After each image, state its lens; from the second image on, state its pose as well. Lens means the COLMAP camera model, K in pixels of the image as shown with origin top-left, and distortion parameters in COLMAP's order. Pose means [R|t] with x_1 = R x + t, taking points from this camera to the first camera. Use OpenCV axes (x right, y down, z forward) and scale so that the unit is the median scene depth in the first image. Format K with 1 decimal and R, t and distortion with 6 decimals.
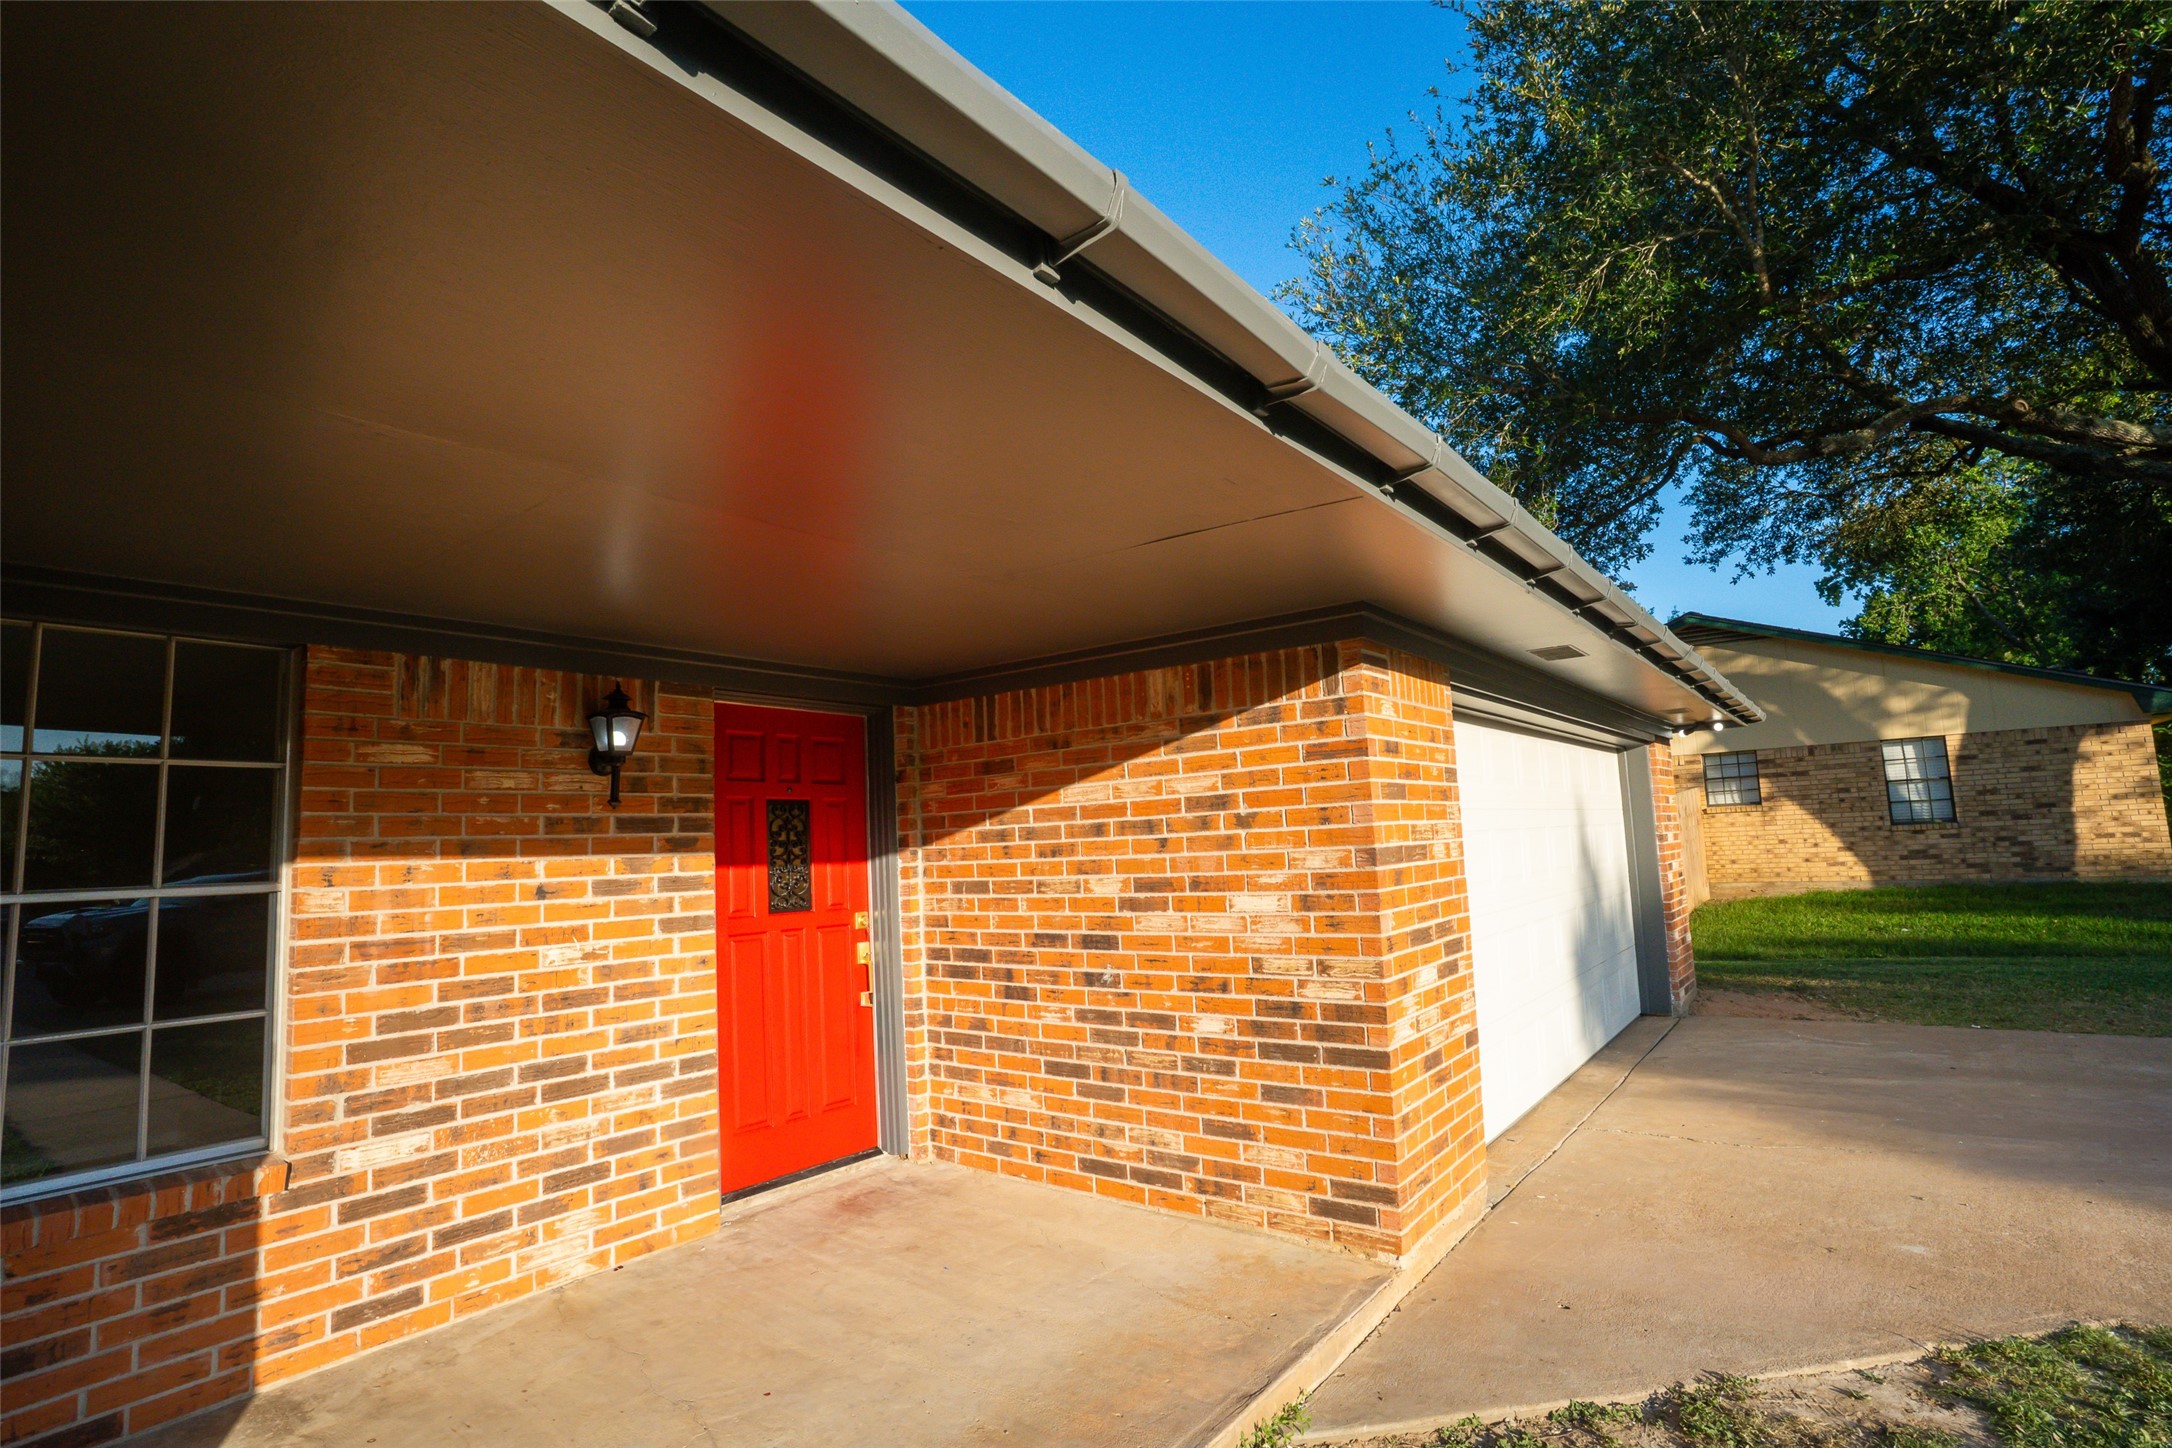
lens RADIAL K [[1062.7, 0, 1088.5], [0, 1062.7, 726.2], [0, 0, 1]] dist [-0.072844, 0.033333]
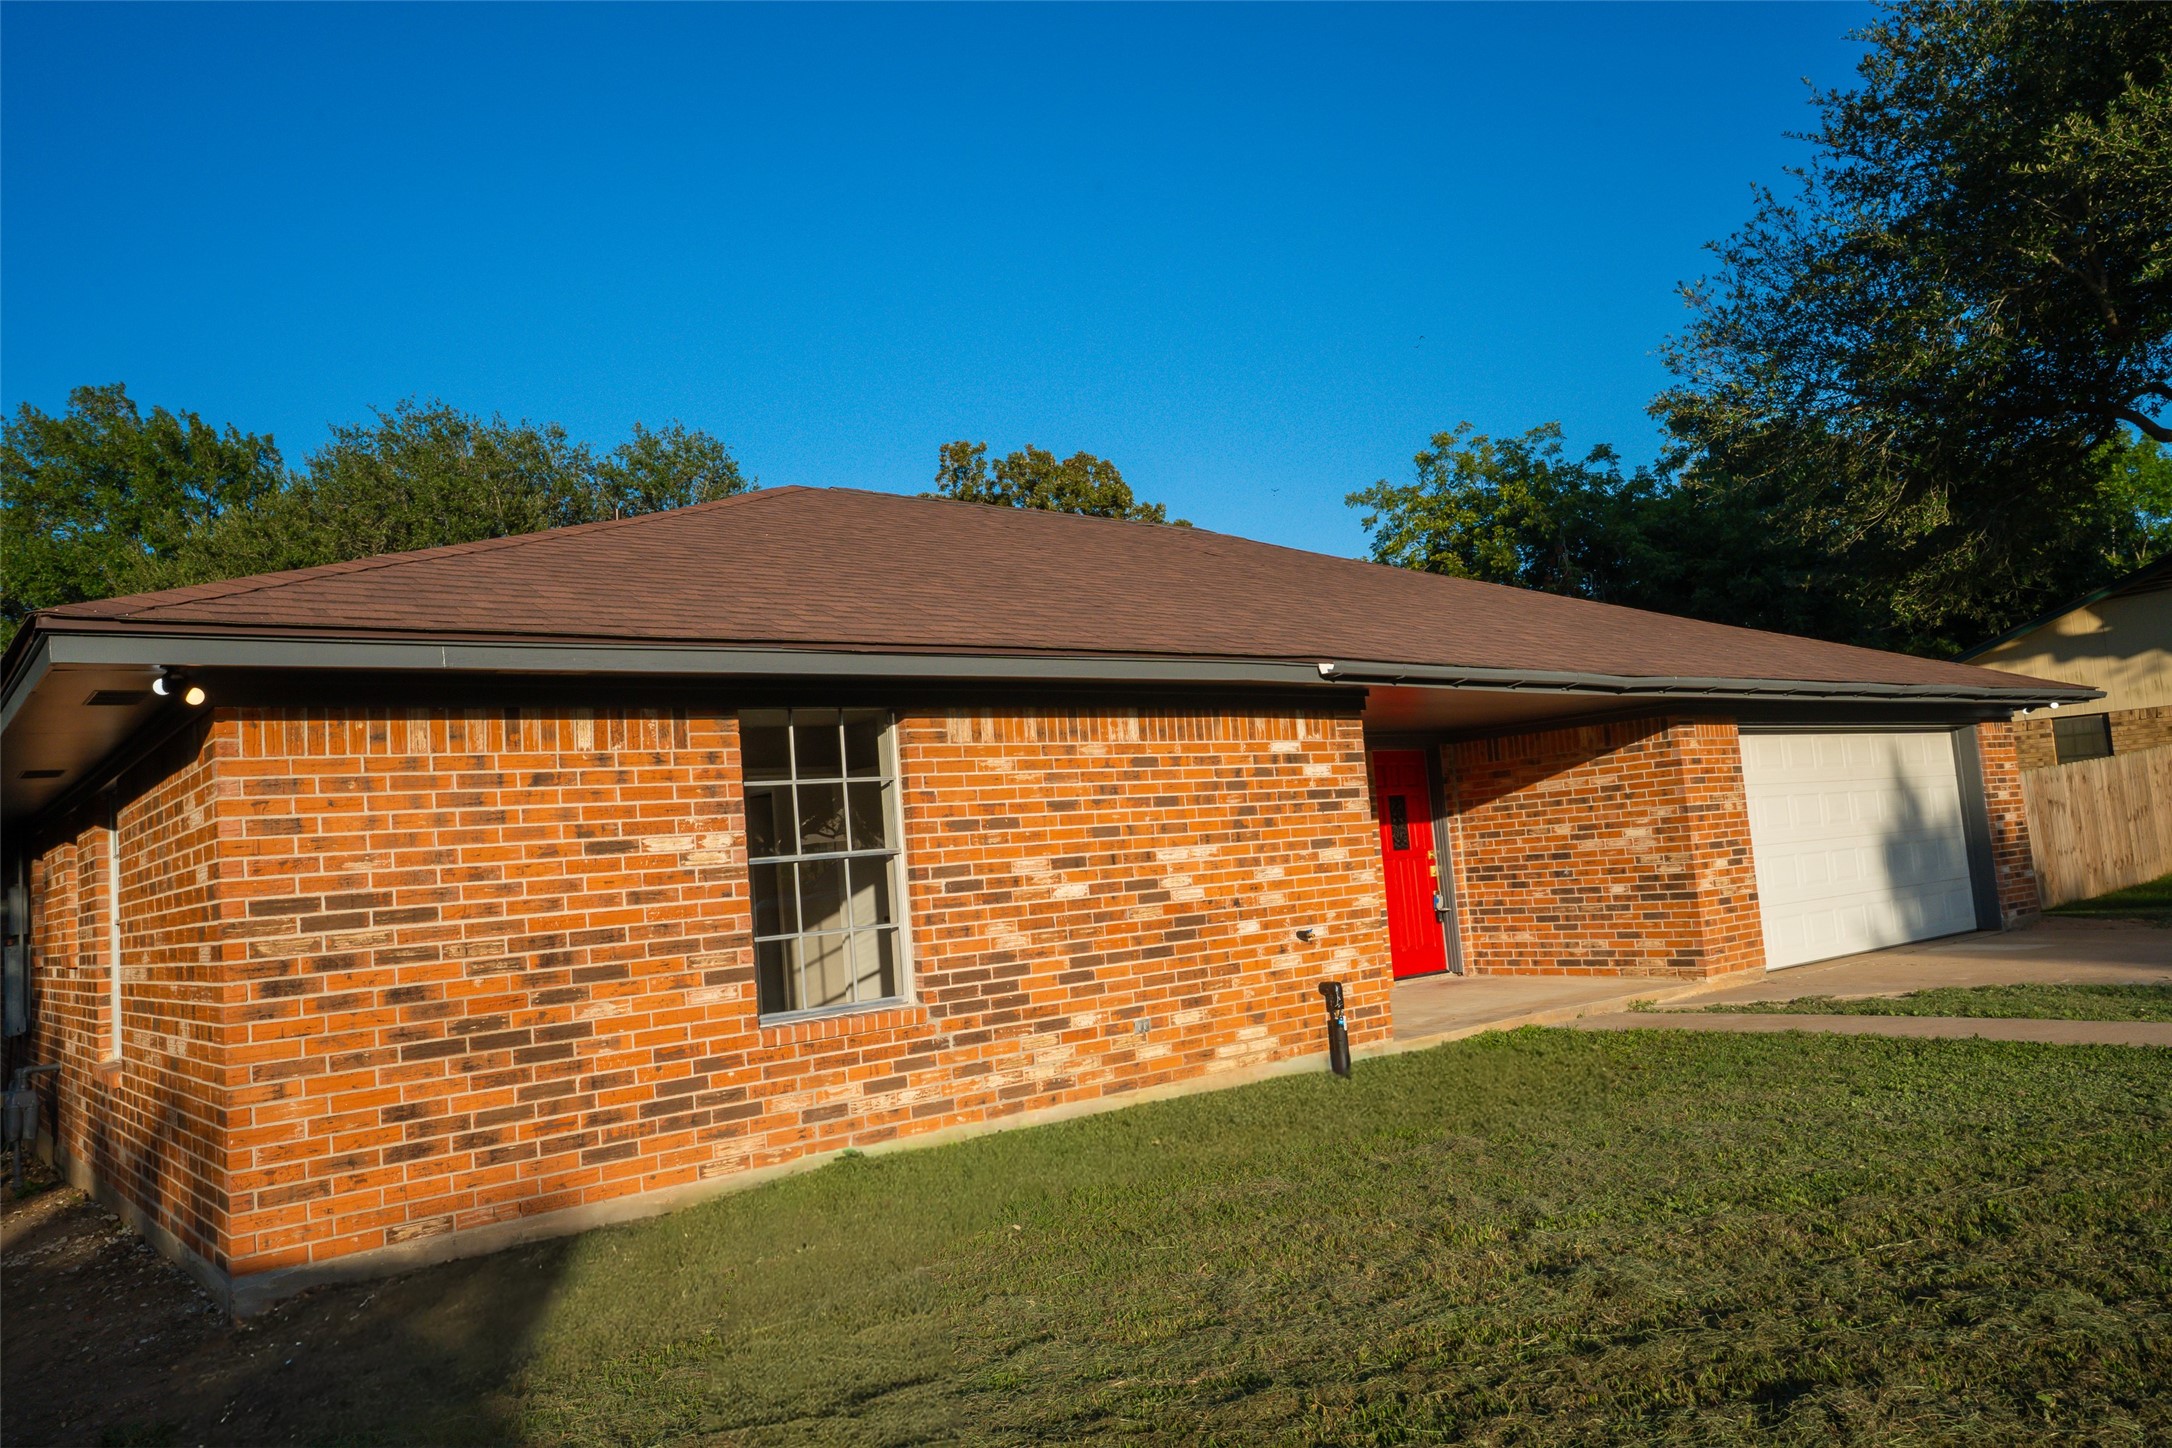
lens RADIAL K [[1545.8, 0, 1080.7], [0, 1545.8, 724.5], [0, 0, 1]] dist [0.008762, 0.001324]
pose [[0.970285, -0.053676, -0.235935, -0.203258], [0.061838, 0.997712, 0.027326, -0.230274], [0.233928, -0.041104, 0.971385, -2.527655]]
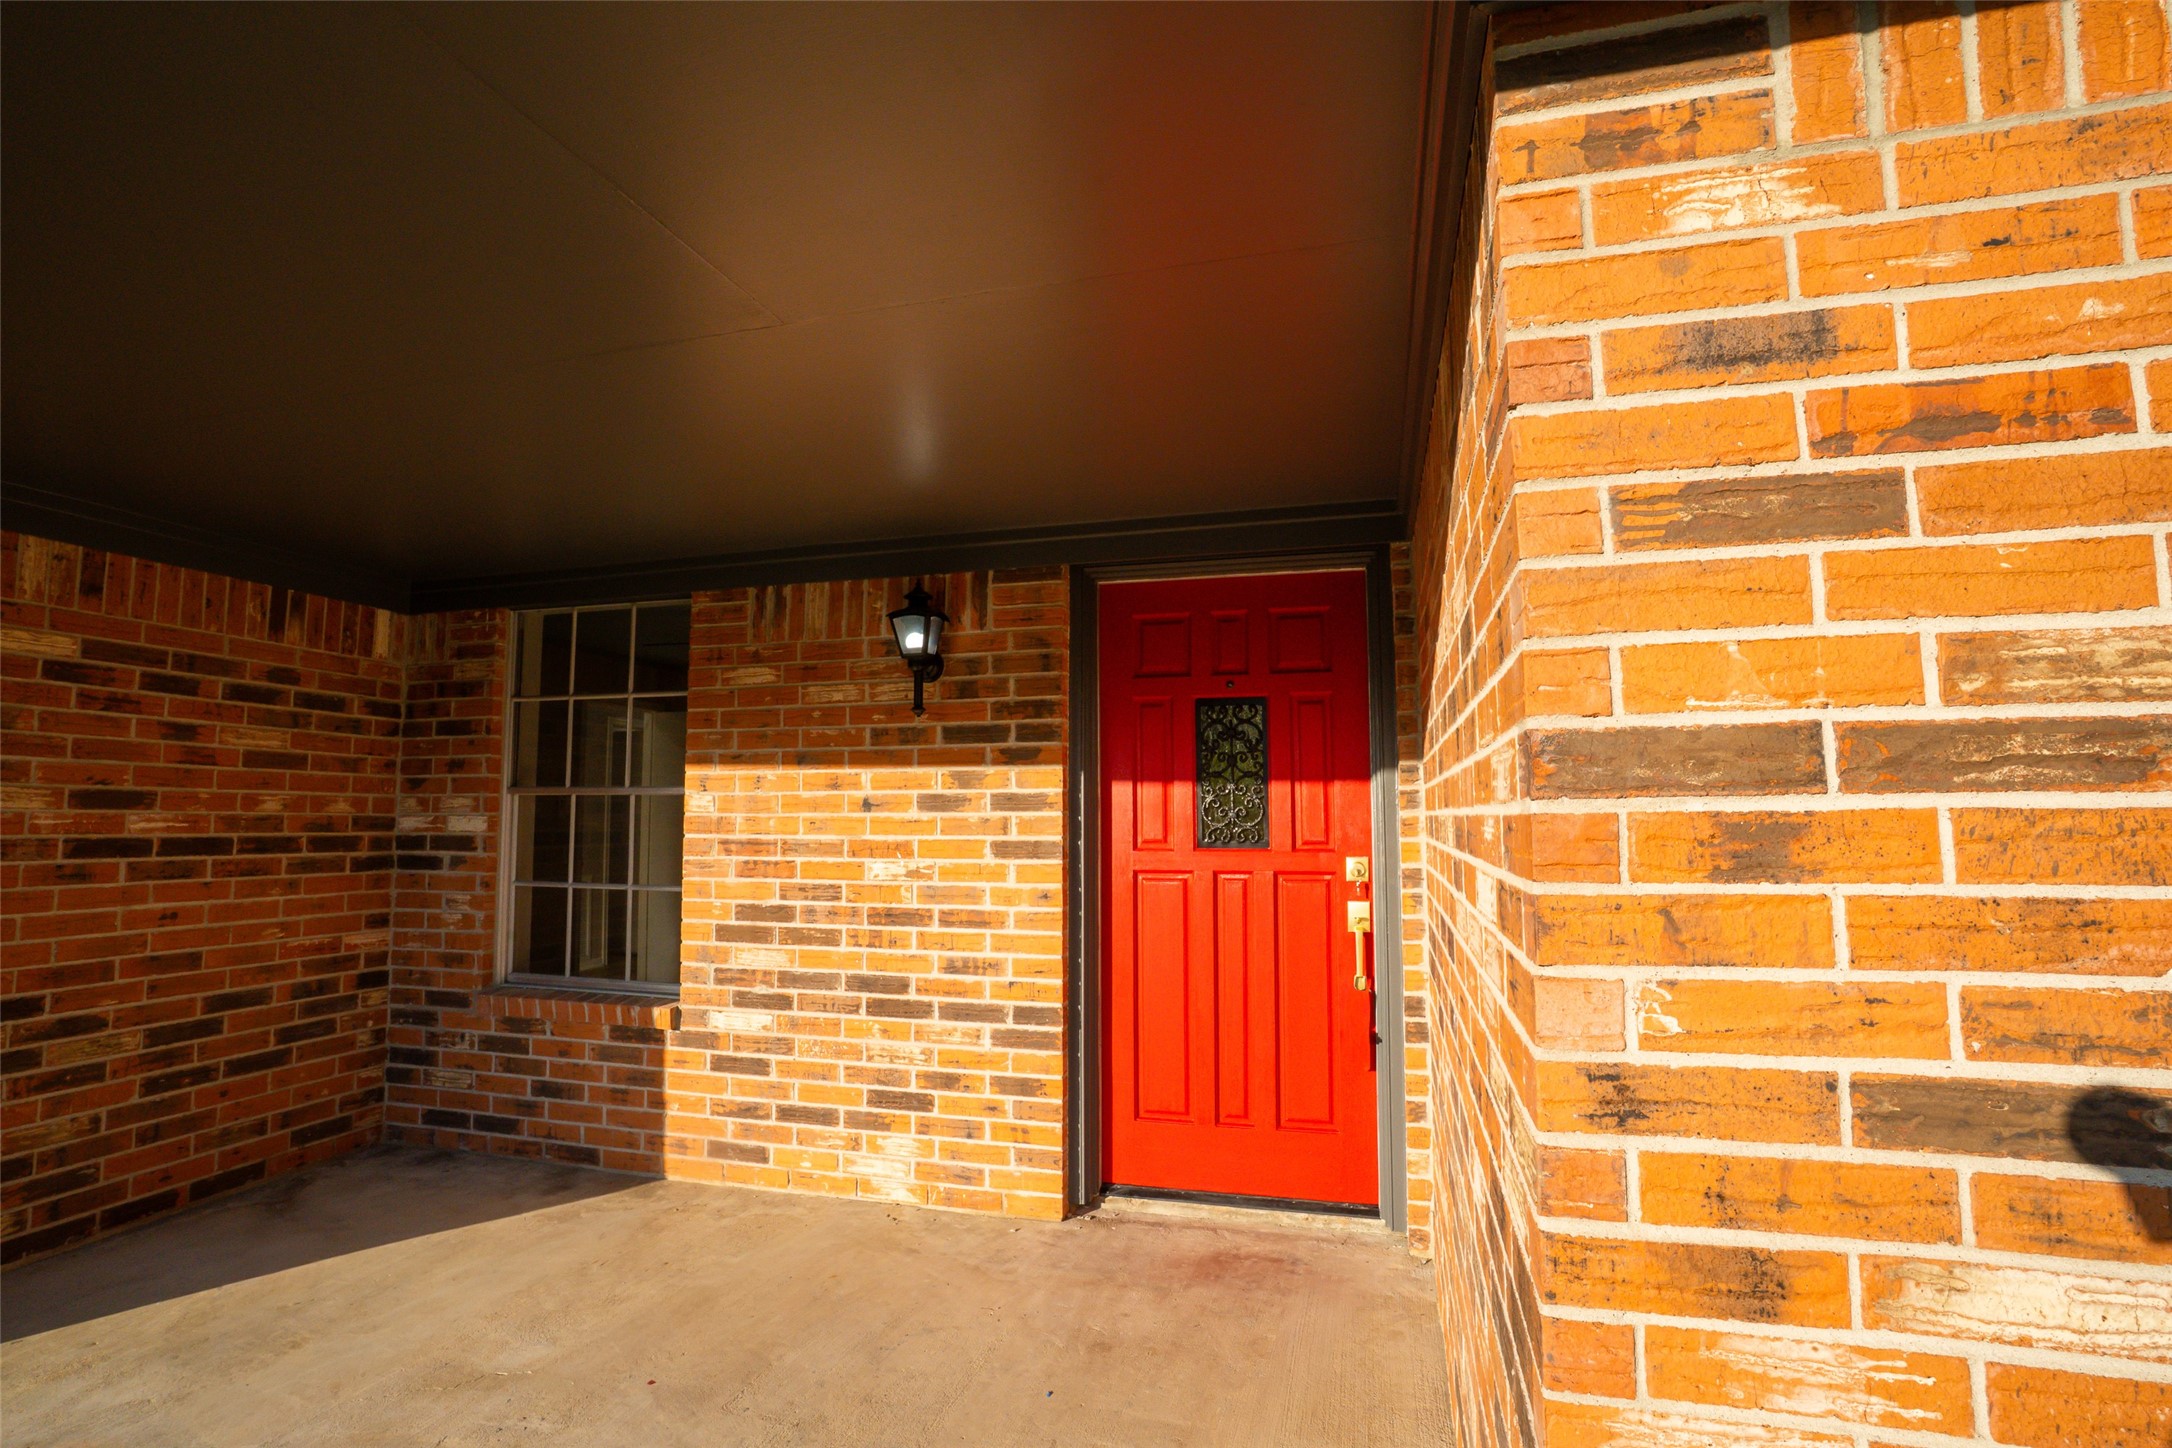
lens RADIAL K [[1072.2, 0, 1079.5], [0, 1072.2, 722.9], [0, 0, 1]] dist [-0.093774, 0.034934]
pose [[0.374980, -0.038571, -0.926230, 0.461442], [0.094413, 0.995528, -0.003234, 0.098663], [0.922213, -0.086235, 0.376944, 0.763129]]
